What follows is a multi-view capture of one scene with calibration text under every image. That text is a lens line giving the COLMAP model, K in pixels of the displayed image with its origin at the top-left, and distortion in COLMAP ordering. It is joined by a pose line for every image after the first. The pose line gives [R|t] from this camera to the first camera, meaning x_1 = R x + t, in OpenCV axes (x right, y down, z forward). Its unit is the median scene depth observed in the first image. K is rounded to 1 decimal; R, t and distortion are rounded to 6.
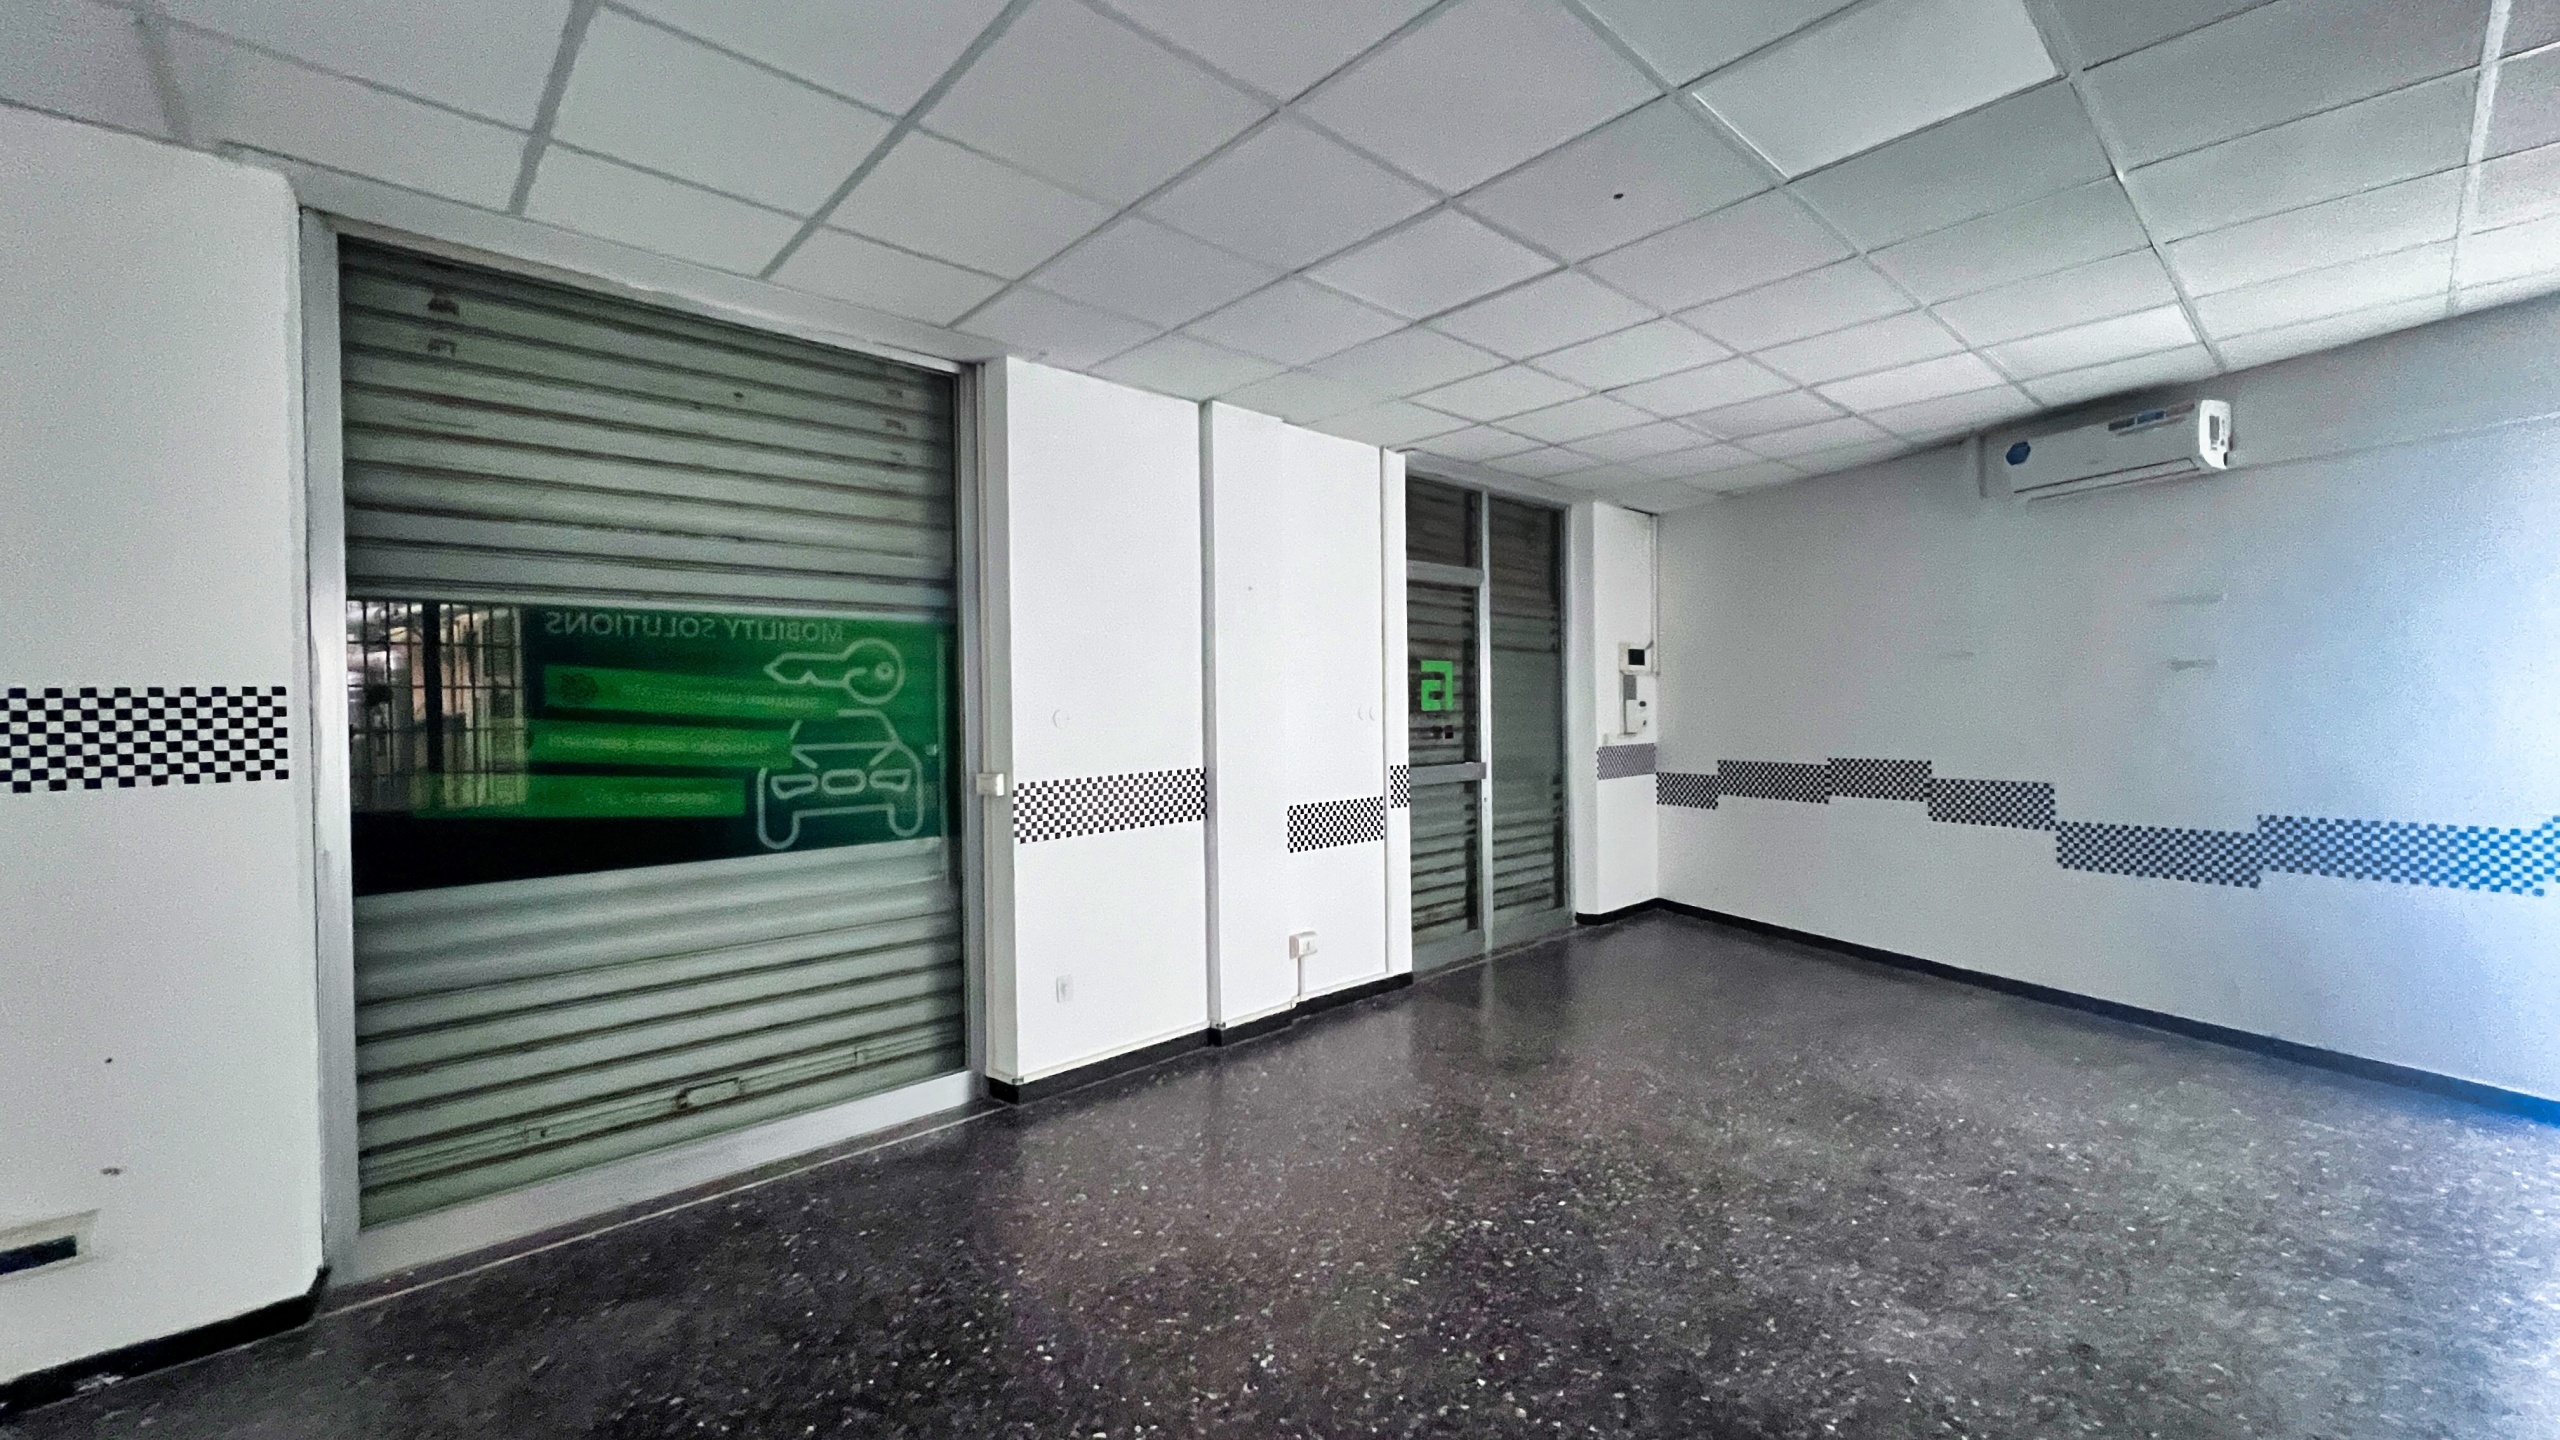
lens RADIAL K [[1007.8, 0, 1279.5], [0, 1007.8, 722.3], [0, 0, 1]] dist [0.000316, -0.000039]
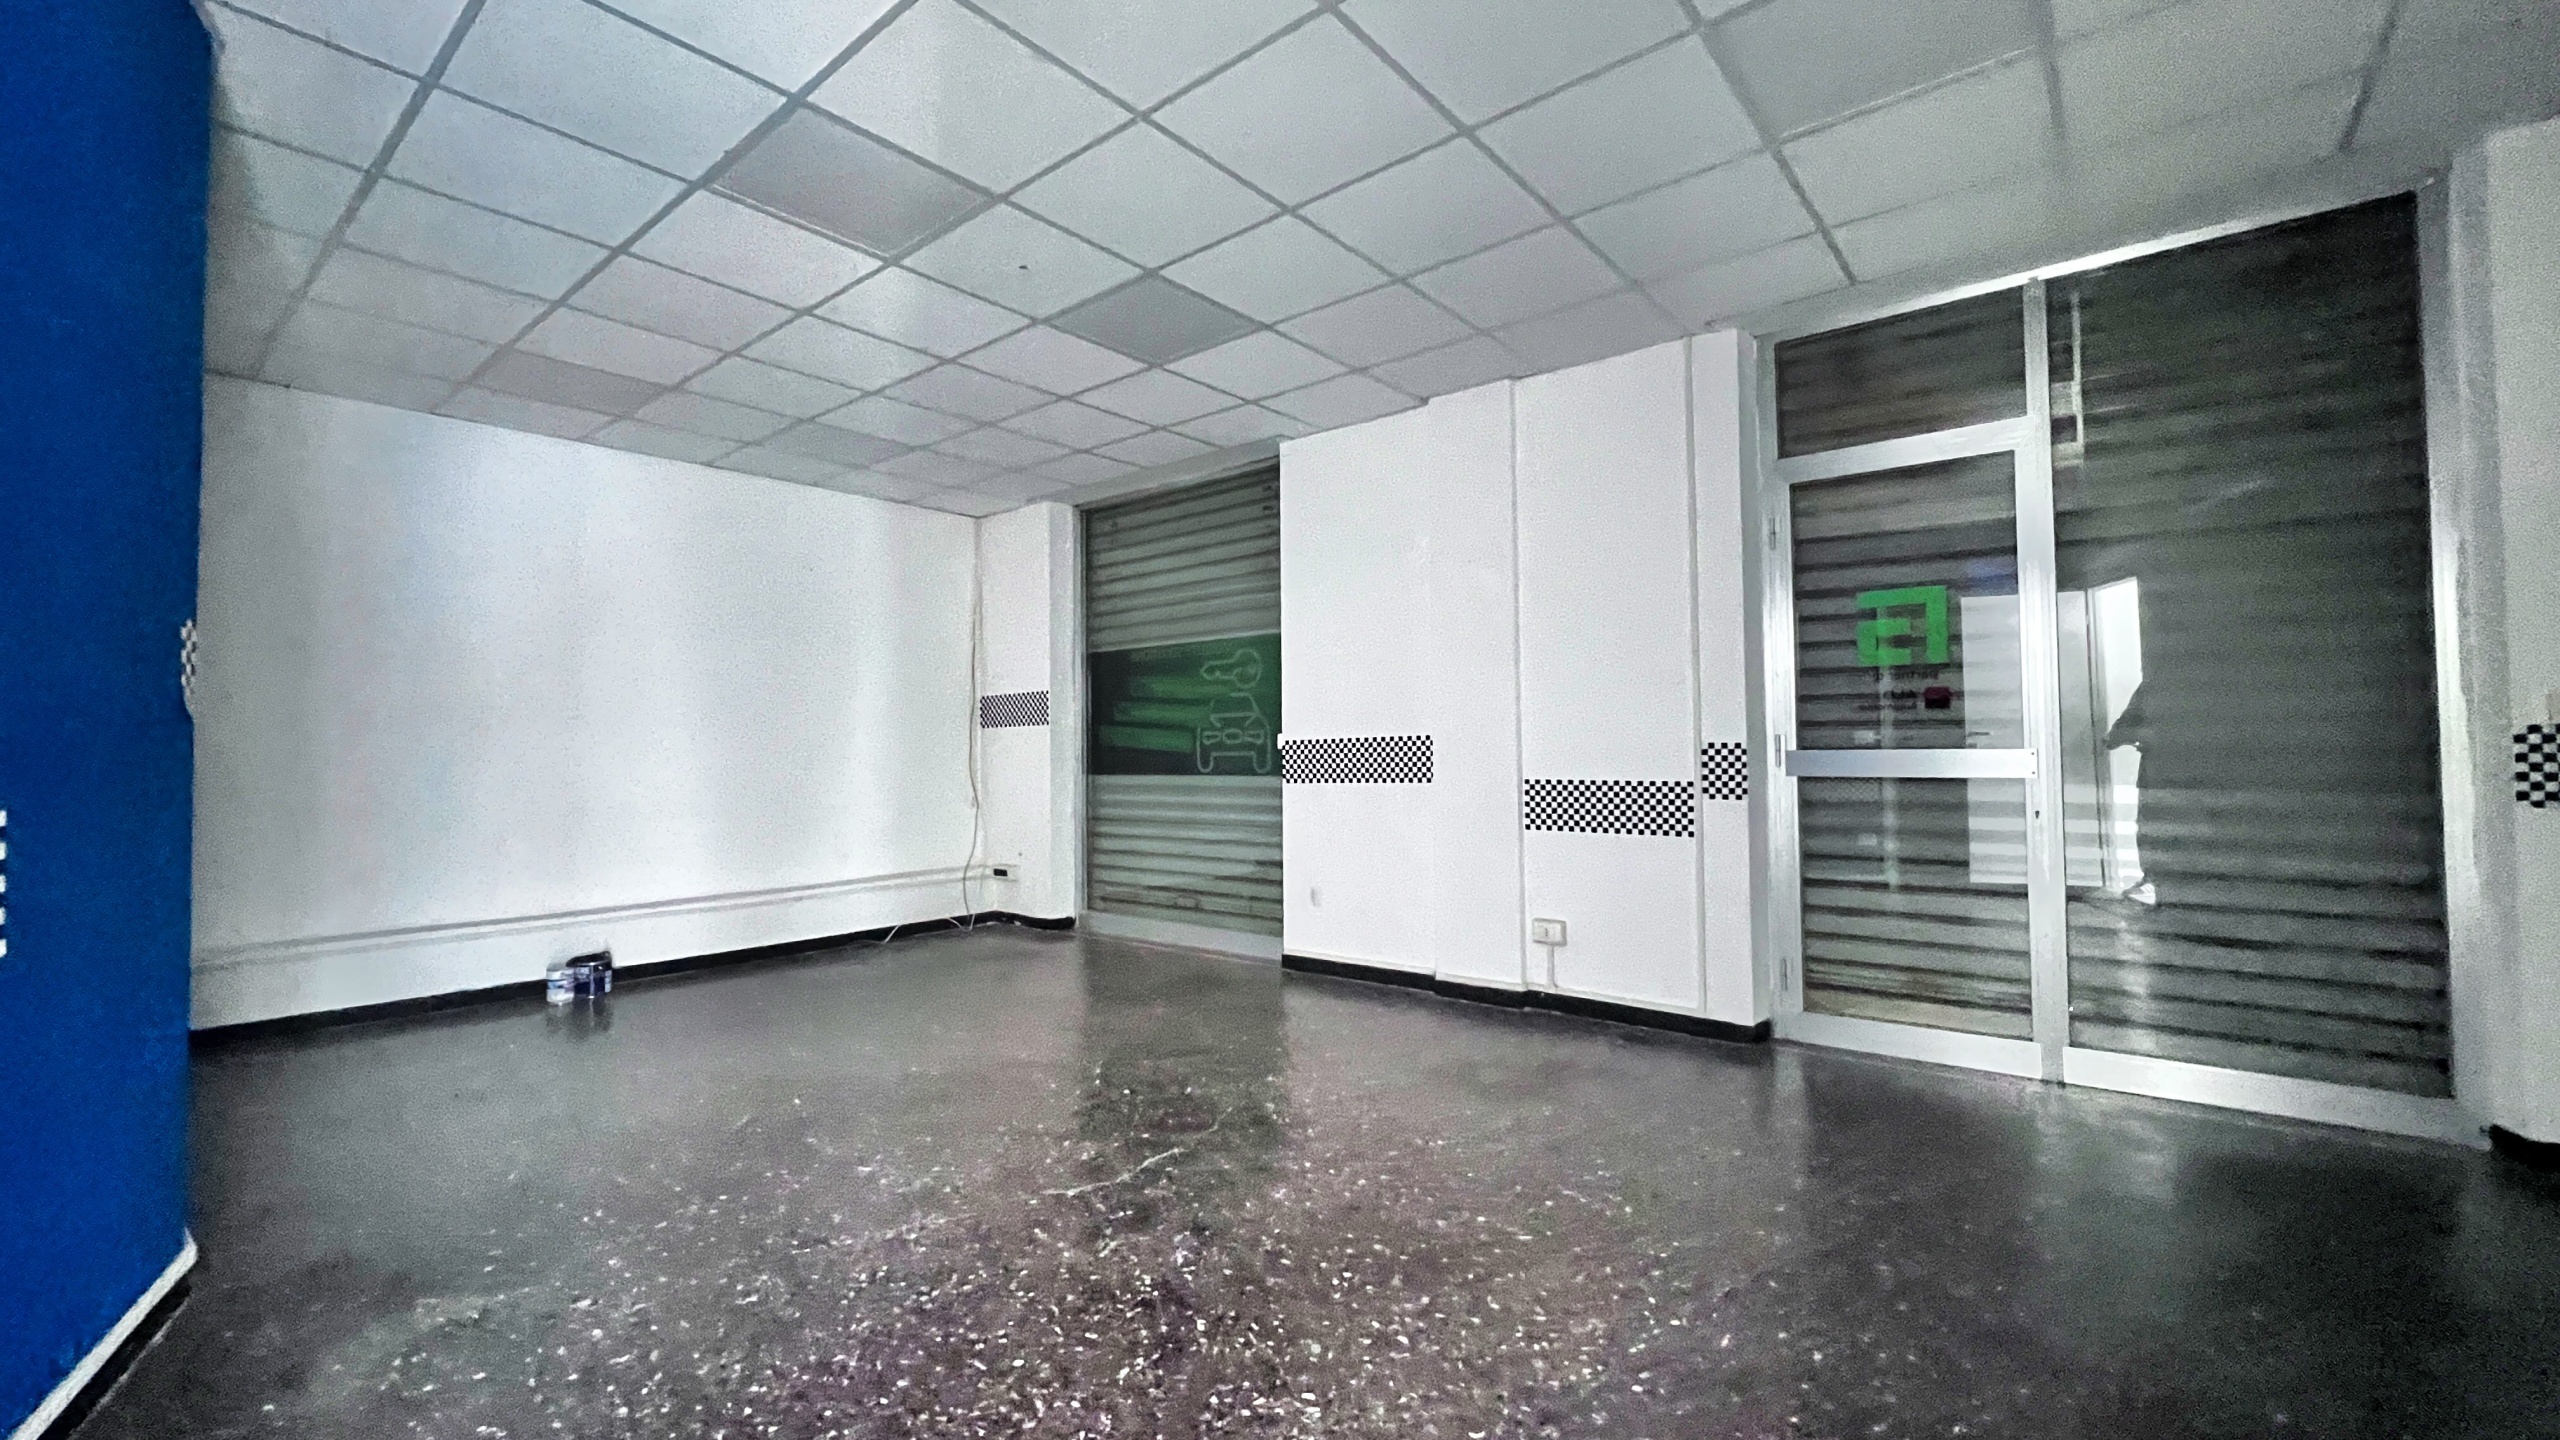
lens RADIAL K [[1018.5, 0, 1279.6], [0, 1018.5, 714.7], [0, 0, 1]] dist [0.002383, -0.000615]
pose [[0.143843, -0.016791, -0.989458, 1.237910], [-0.000631, 0.999854, -0.017060, 0.052300], [0.989600, 0.003078, 0.143811, 0.844099]]
